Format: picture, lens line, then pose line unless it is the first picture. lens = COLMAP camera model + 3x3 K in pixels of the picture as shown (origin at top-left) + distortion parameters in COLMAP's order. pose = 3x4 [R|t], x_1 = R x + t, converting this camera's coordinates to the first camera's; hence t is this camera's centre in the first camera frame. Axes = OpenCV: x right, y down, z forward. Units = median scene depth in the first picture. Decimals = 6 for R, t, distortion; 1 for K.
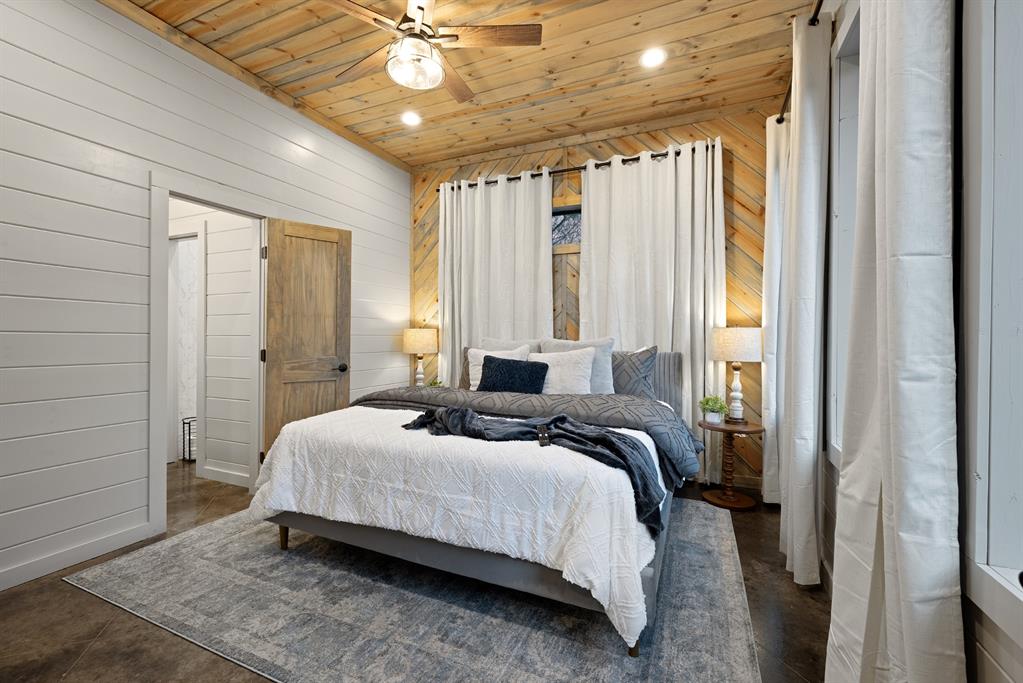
lens RADIAL K [[433.0, 0, 508.2], [0, 433.0, 332.8], [0, 0, 1]] dist [0.002068, 0.000025]
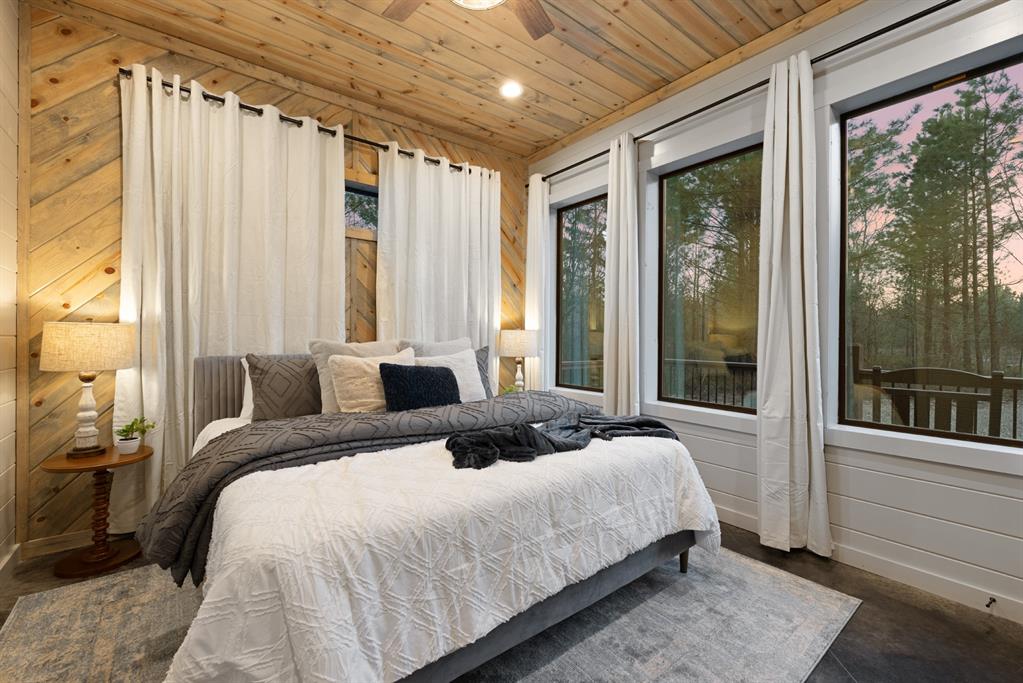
lens RADIAL K [[433.0, 0, 508.2], [0, 433.0, 332.8], [0, 0, 1]] dist [0.002068, 0.000025]
pose [[0.461214, 0.006878, 0.887262, -0.482704], [-0.009983, 0.999947, -0.002563, -0.000924], [-0.887233, -0.007675, 0.461258, 0.353393]]
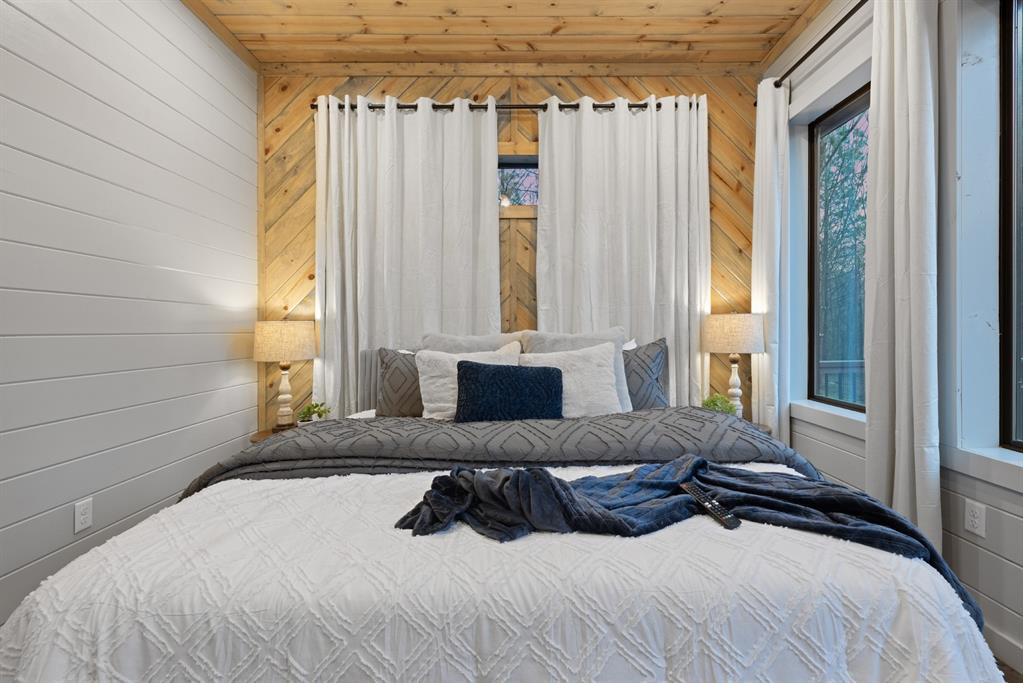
lens RADIAL K [[450.1, 0, 535.1], [0, 450.1, 324.1], [0, 0, 1]] dist [0.001817, 0.000171]
pose [[0.898612, -0.014591, 0.438501, -0.186973], [0.015976, 0.999872, 0.000530, 0.000515], [-0.438453, 0.006530, 0.898730, 0.289533]]
